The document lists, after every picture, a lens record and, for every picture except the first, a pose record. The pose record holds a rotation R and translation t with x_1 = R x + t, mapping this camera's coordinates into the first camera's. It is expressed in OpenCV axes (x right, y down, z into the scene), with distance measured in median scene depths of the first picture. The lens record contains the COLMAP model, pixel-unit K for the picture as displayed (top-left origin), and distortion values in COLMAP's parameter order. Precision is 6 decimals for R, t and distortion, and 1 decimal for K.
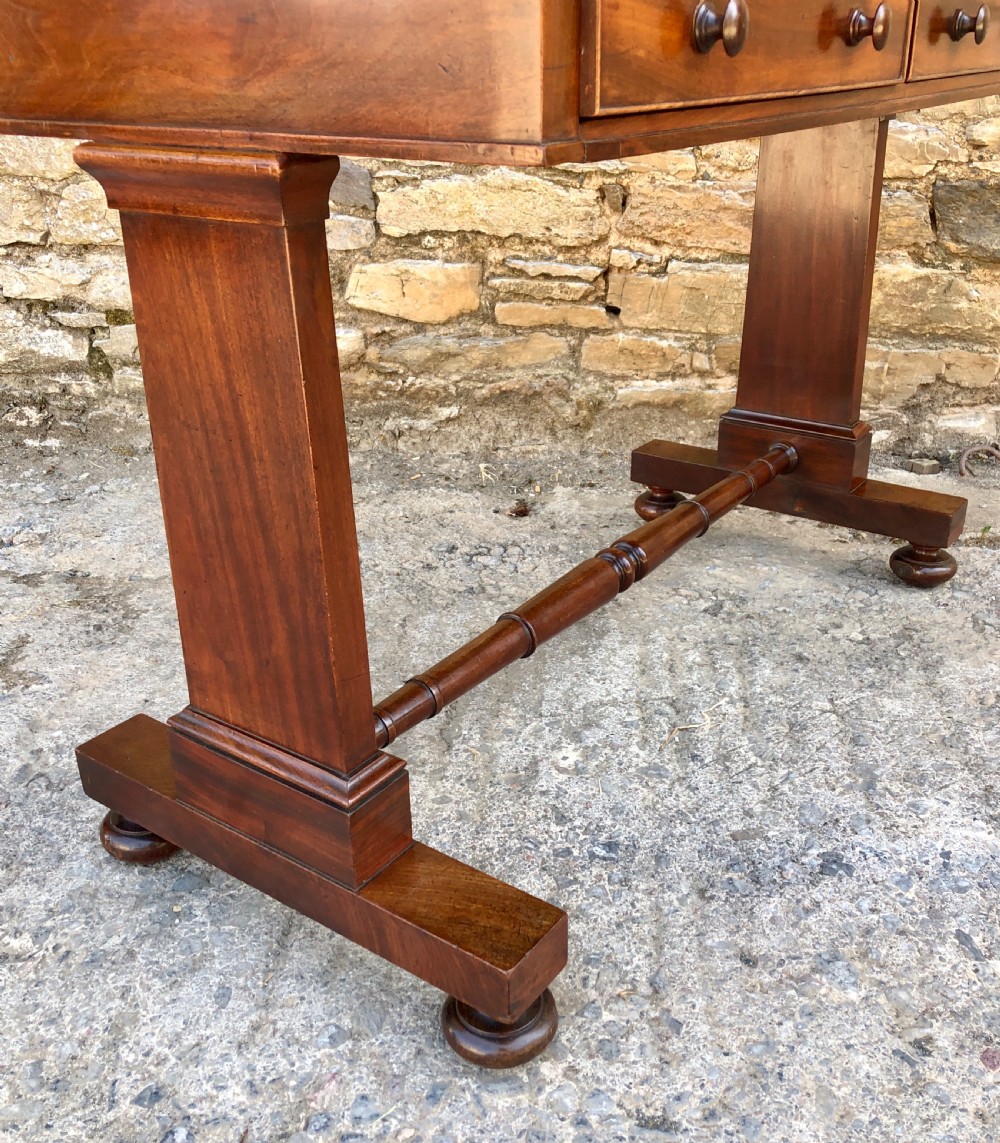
lens RADIAL K [[1138.3, 0, 521.1], [0, 1138.3, 586.4], [0, 0, 1]] dist [0.015826, 0.000000]
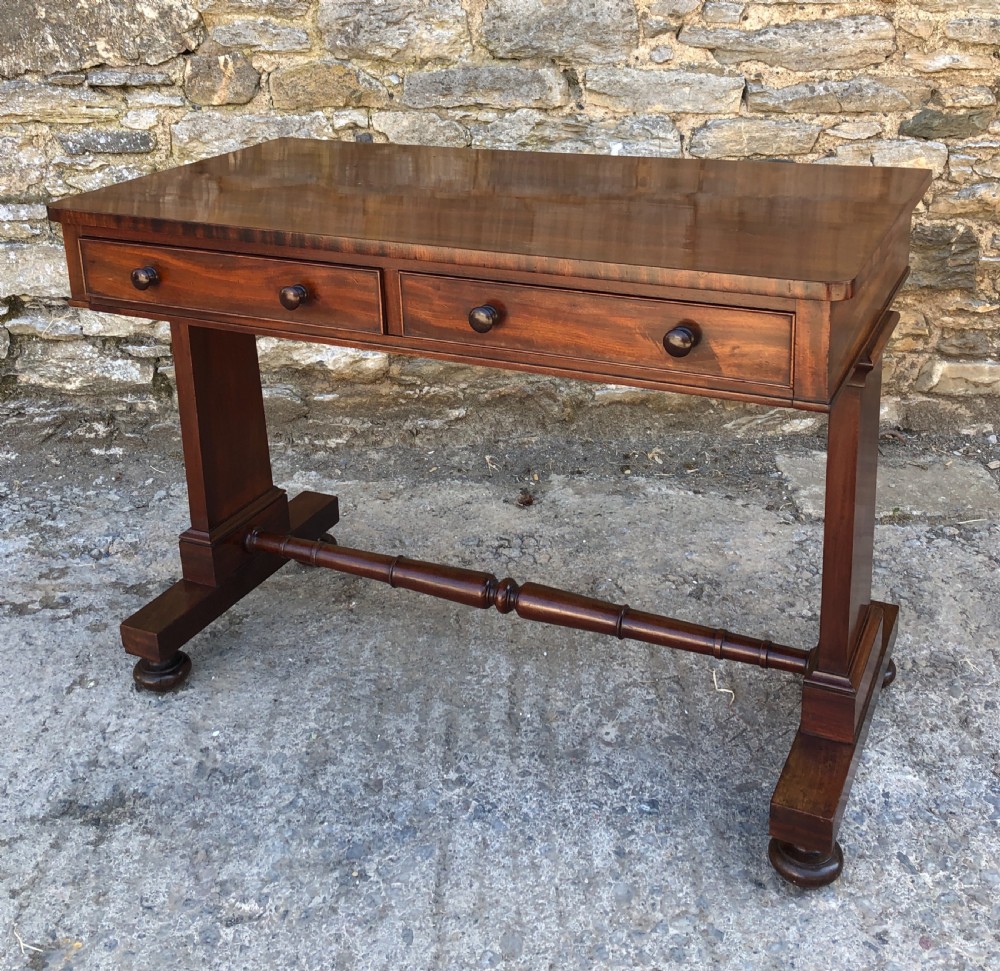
lens RADIAL K [[1192.0, 0, 512.7], [0, 1192.0, 294.9], [0, 0, 1]] dist [0.016864, 0.000000]
pose [[0.996648, -0.033451, 0.074655, -0.125678], [0.043531, 0.989508, -0.137763, -0.134752], [-0.069263, 0.140551, 0.987648, -0.364565]]
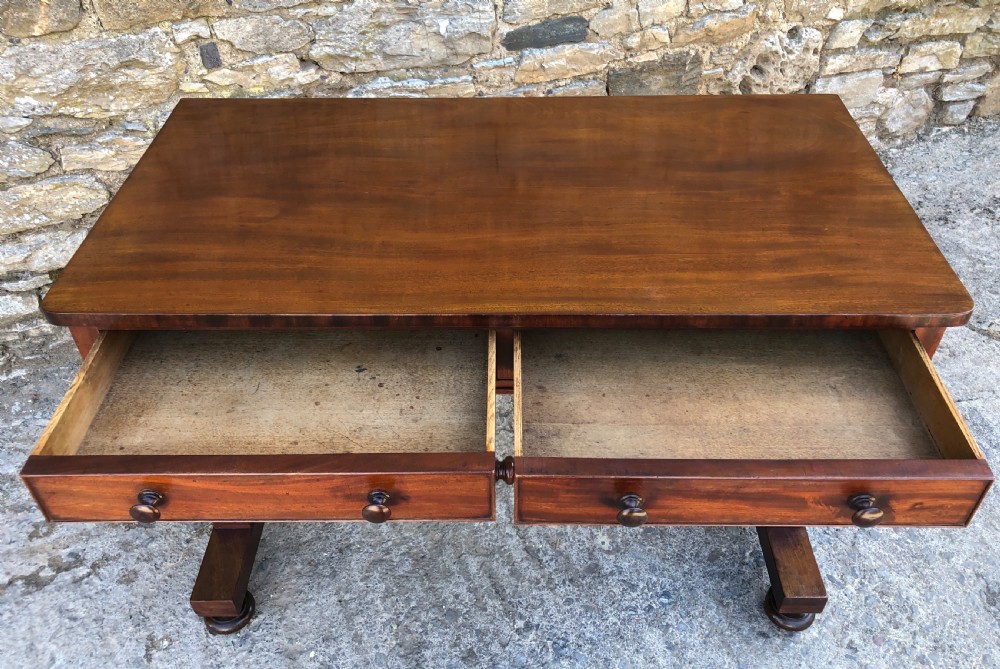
lens RADIAL K [[808.6, 0, 493.9], [0, 808.6, 301.1], [0, 0, 1]] dist [0.002155, 0.014848]
pose [[0.868823, -0.304649, 0.390303, -0.389055], [0.201905, 0.937770, 0.282526, -0.476505], [-0.452086, -0.166661, 0.876266, 0.004814]]
